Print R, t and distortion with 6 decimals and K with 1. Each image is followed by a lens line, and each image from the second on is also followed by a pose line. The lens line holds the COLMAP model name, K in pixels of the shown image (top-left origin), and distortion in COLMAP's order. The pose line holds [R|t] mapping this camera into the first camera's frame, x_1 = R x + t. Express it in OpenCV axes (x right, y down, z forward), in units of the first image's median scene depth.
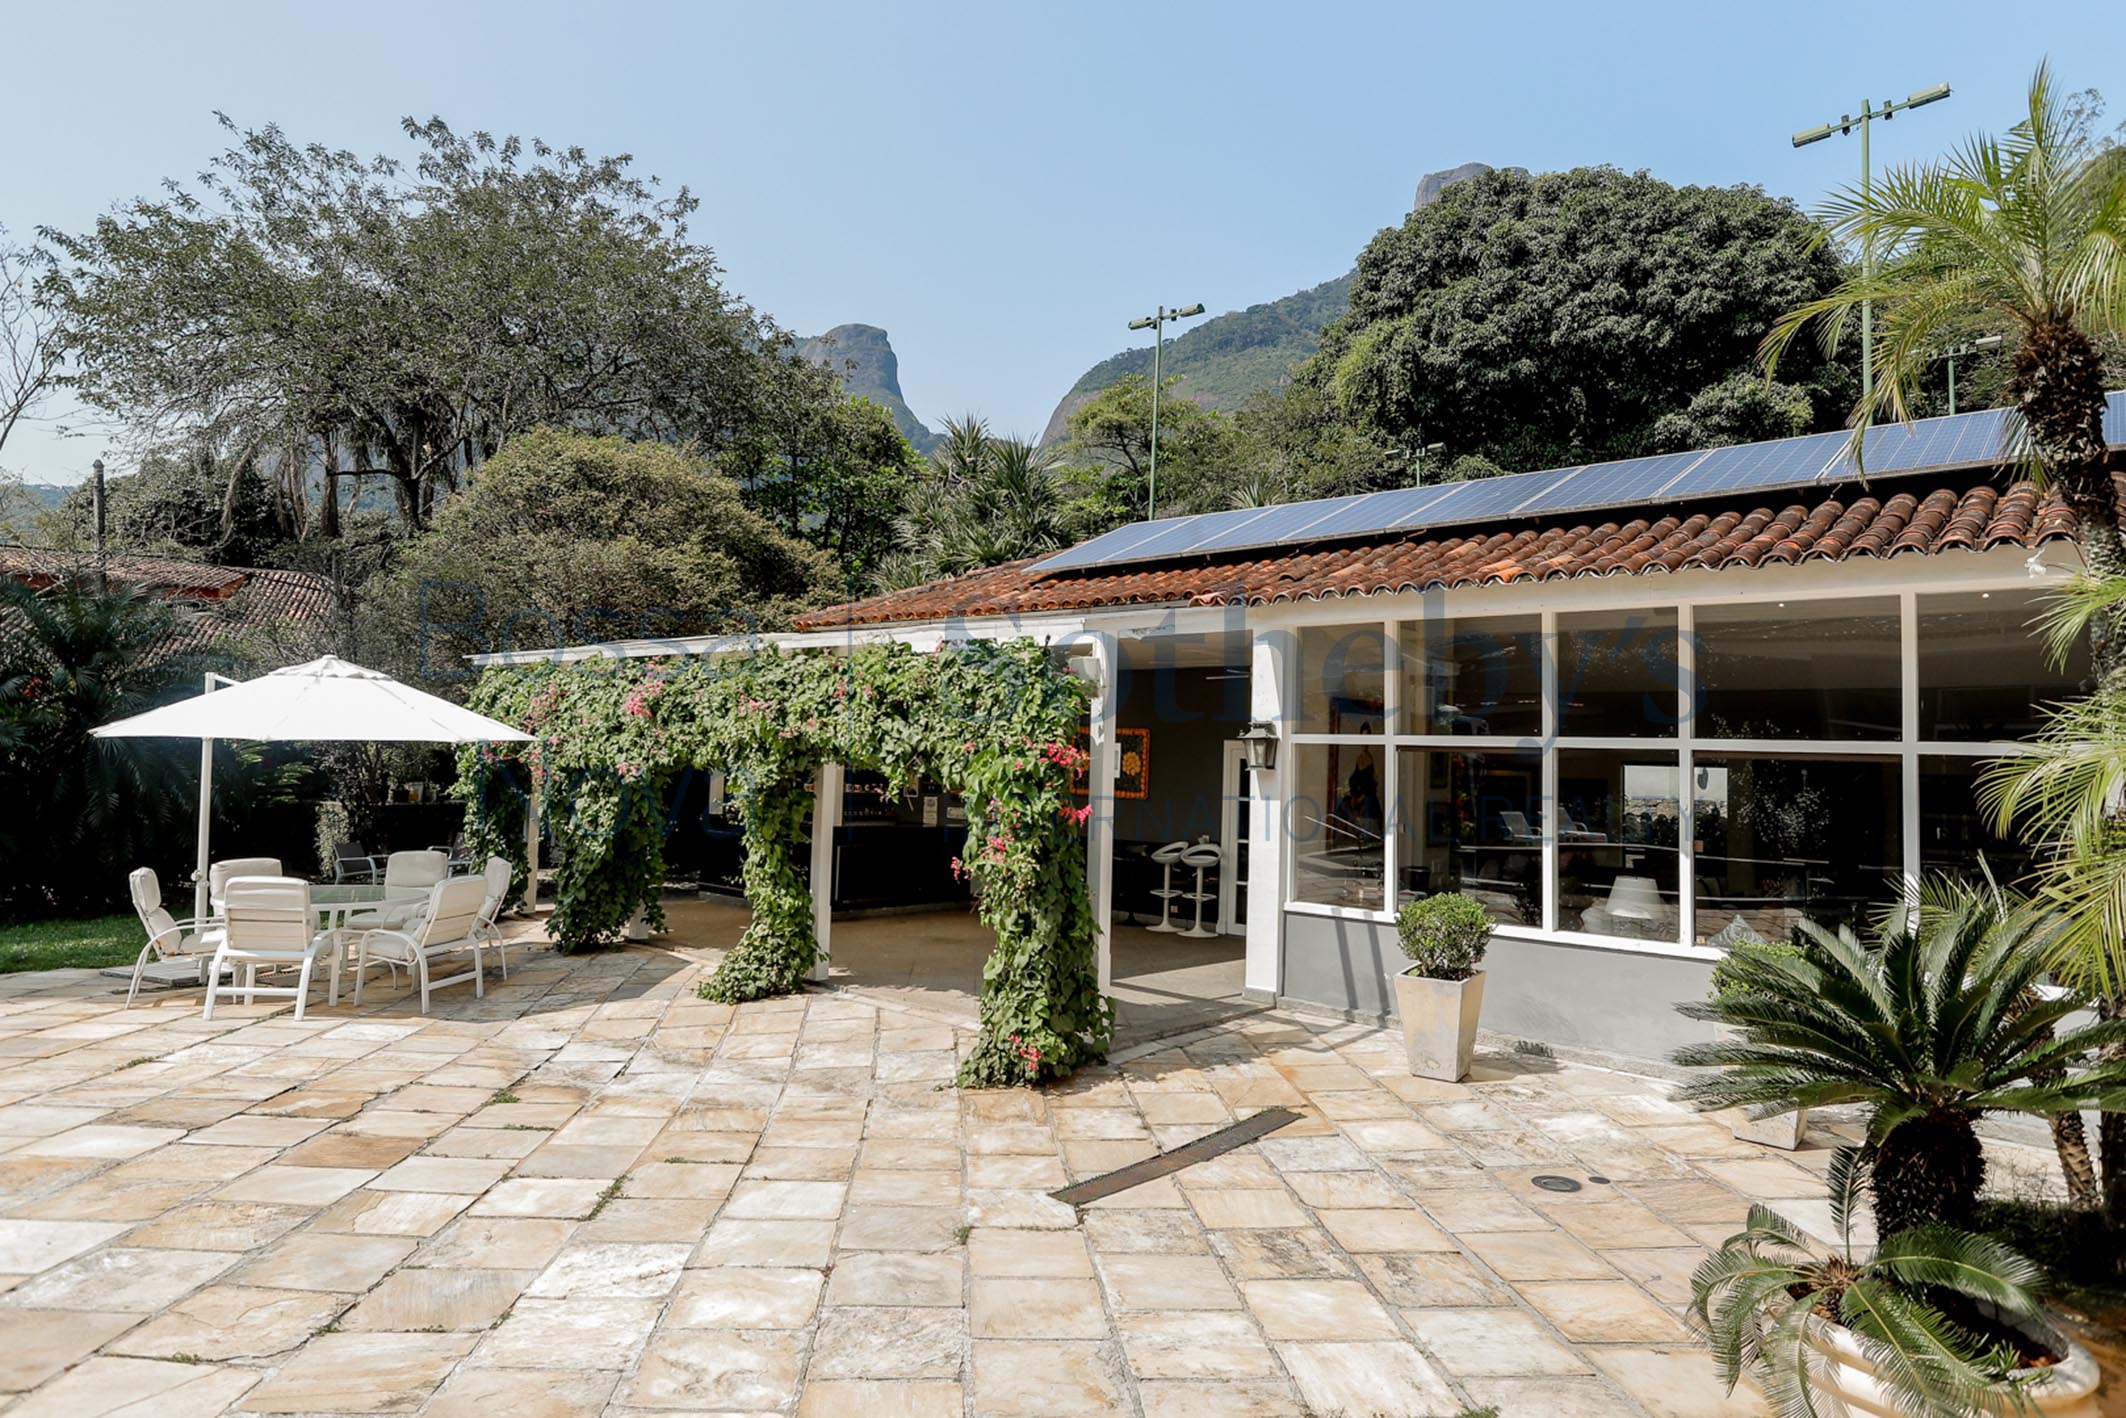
lens RADIAL K [[1213.7, 0, 1070.4], [0, 1213.7, 704.1], [0, 0, 1]] dist [-0.041105, 0.044951]
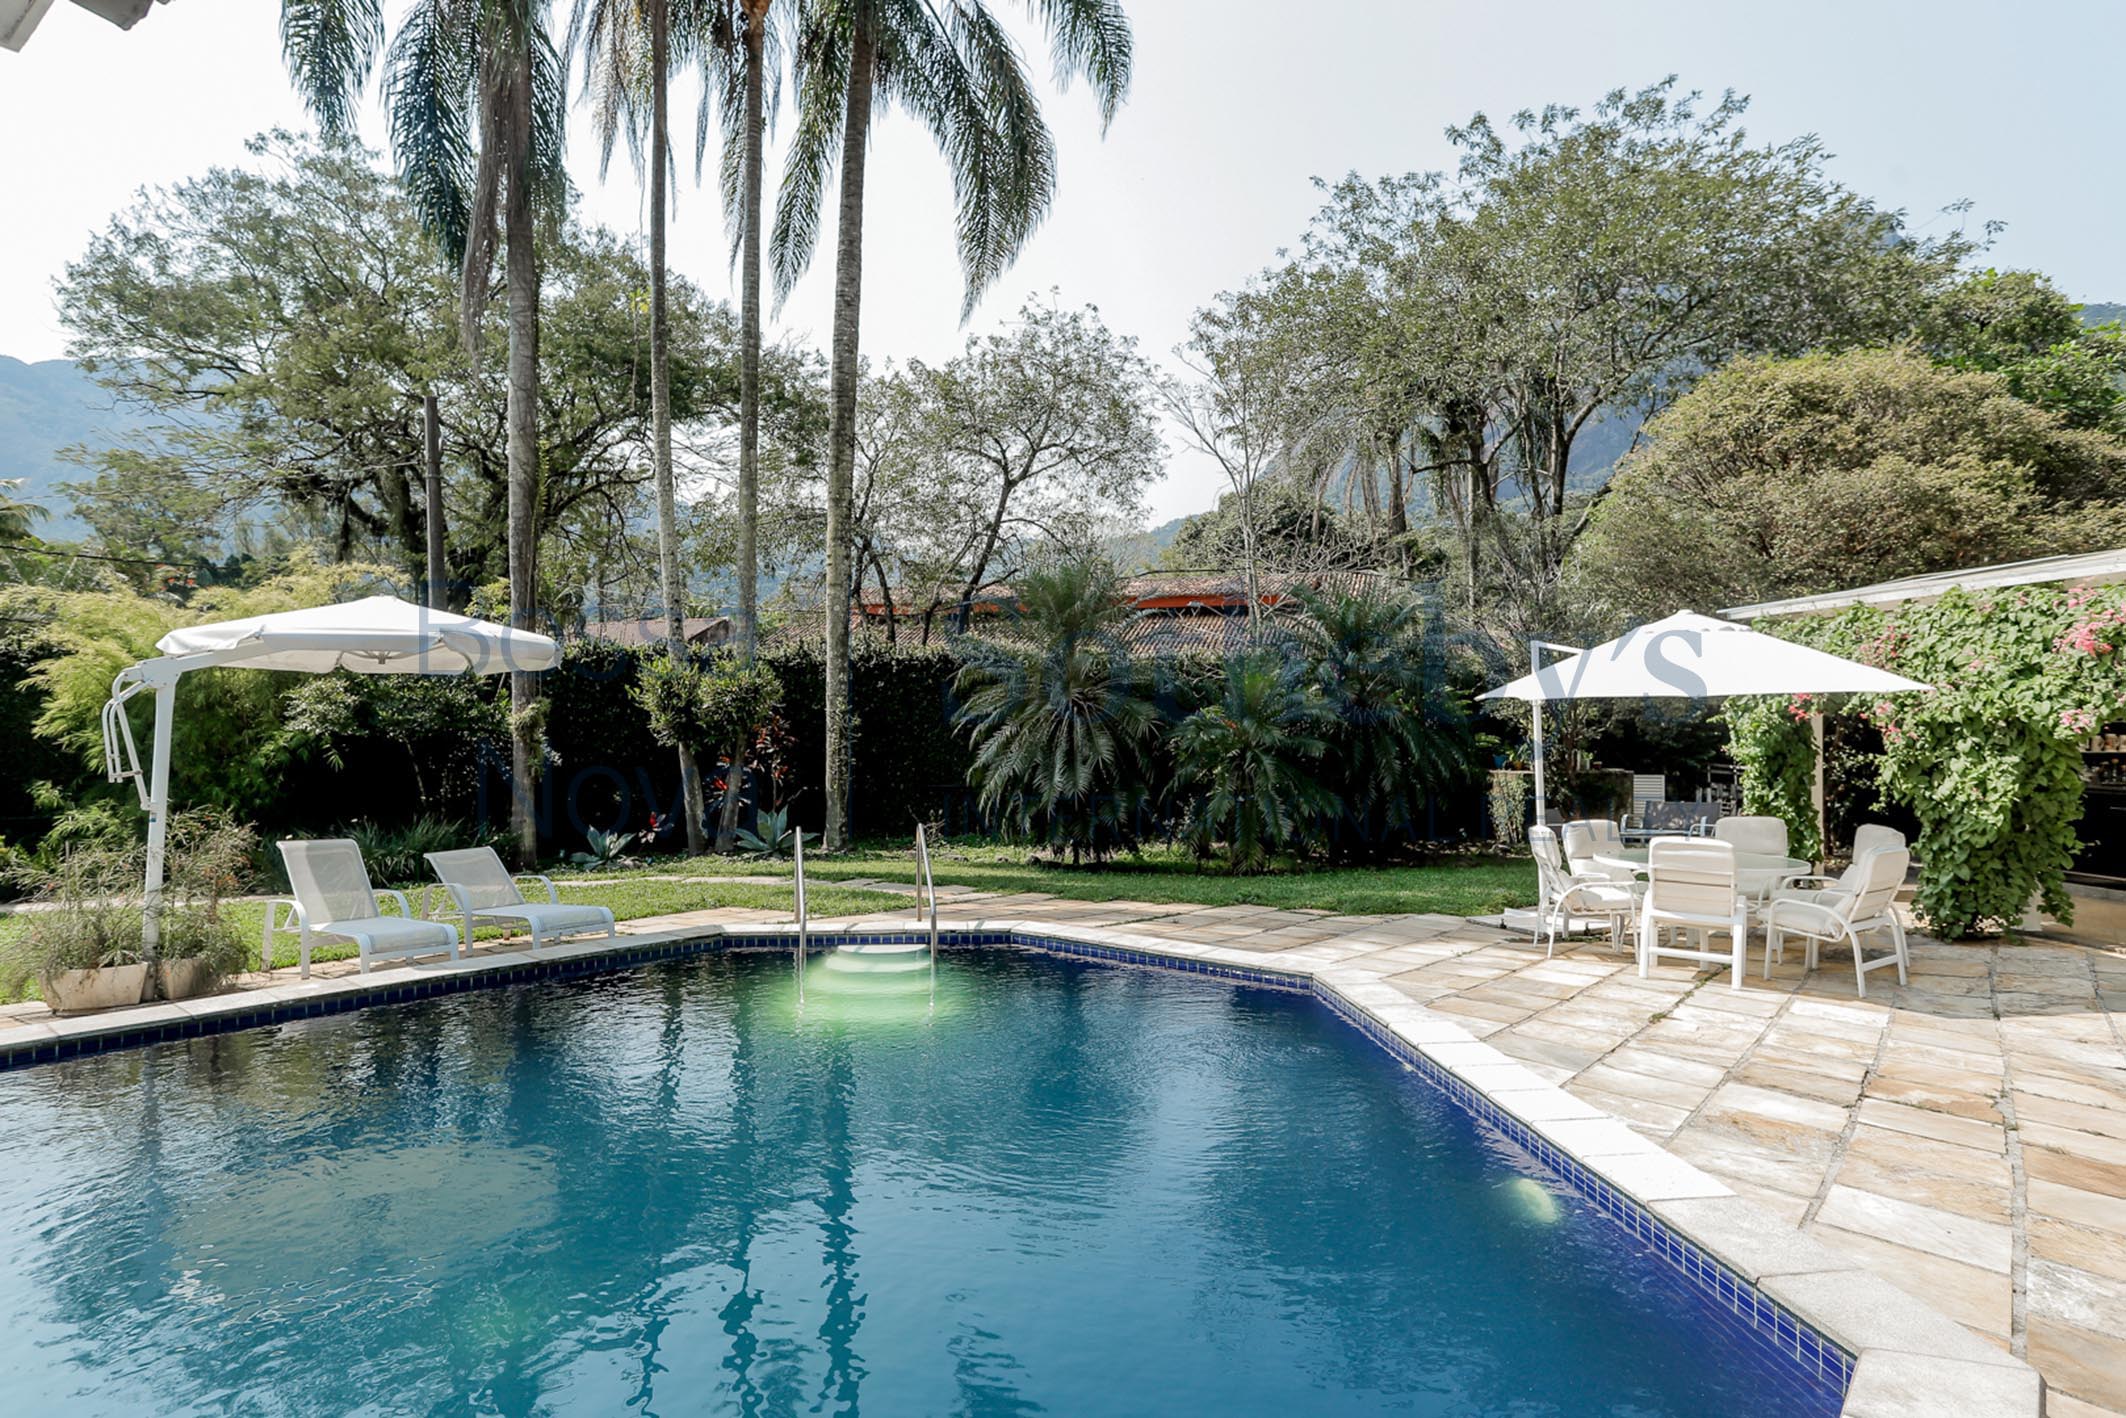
lens RADIAL K [[1213.7, 0, 1070.4], [0, 1213.7, 704.1], [0, 0, 1]] dist [-0.041105, 0.044951]
pose [[0.721867, -0.042211, -0.690743, -0.354984], [0.056409, 0.998406, -0.002061, 0.009228], [0.689729, -0.037477, 0.723097, -0.043807]]
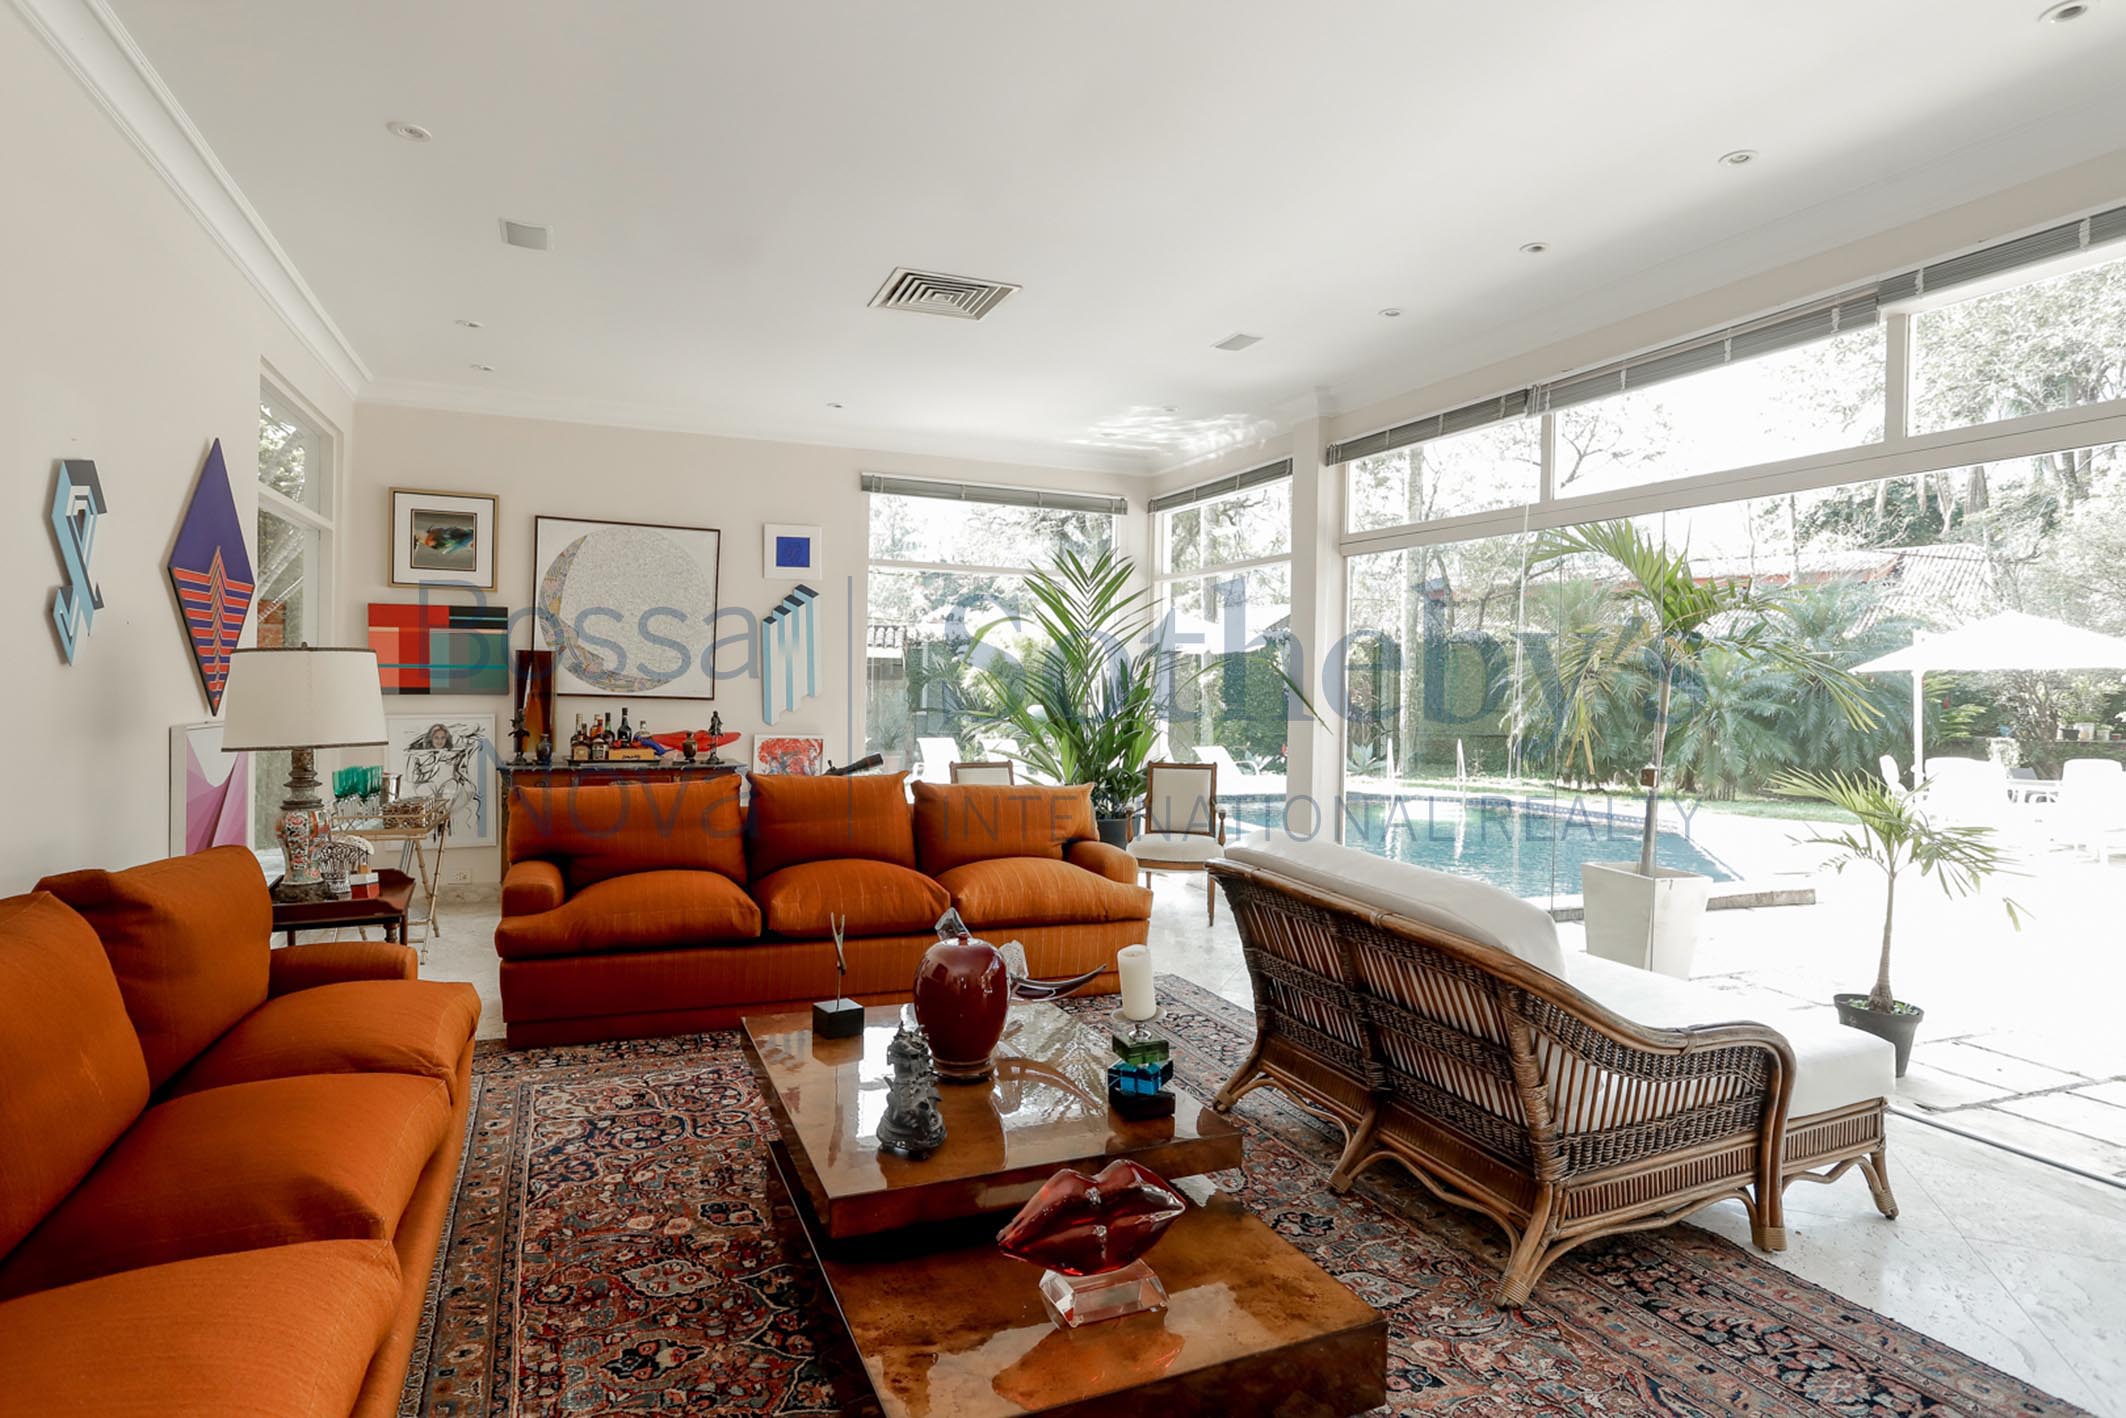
lens RADIAL K [[1133.2, 0, 1064.9], [0, 1133.2, 692.5], [0, 0, 1]] dist [-0.064058, 0.036502]
pose [[0.322781, -0.024553, -0.946155, 0.266771], [0.039268, 0.999150, -0.012533, 0.030515], [0.945659, -0.033108, 0.323471, -0.511595]]
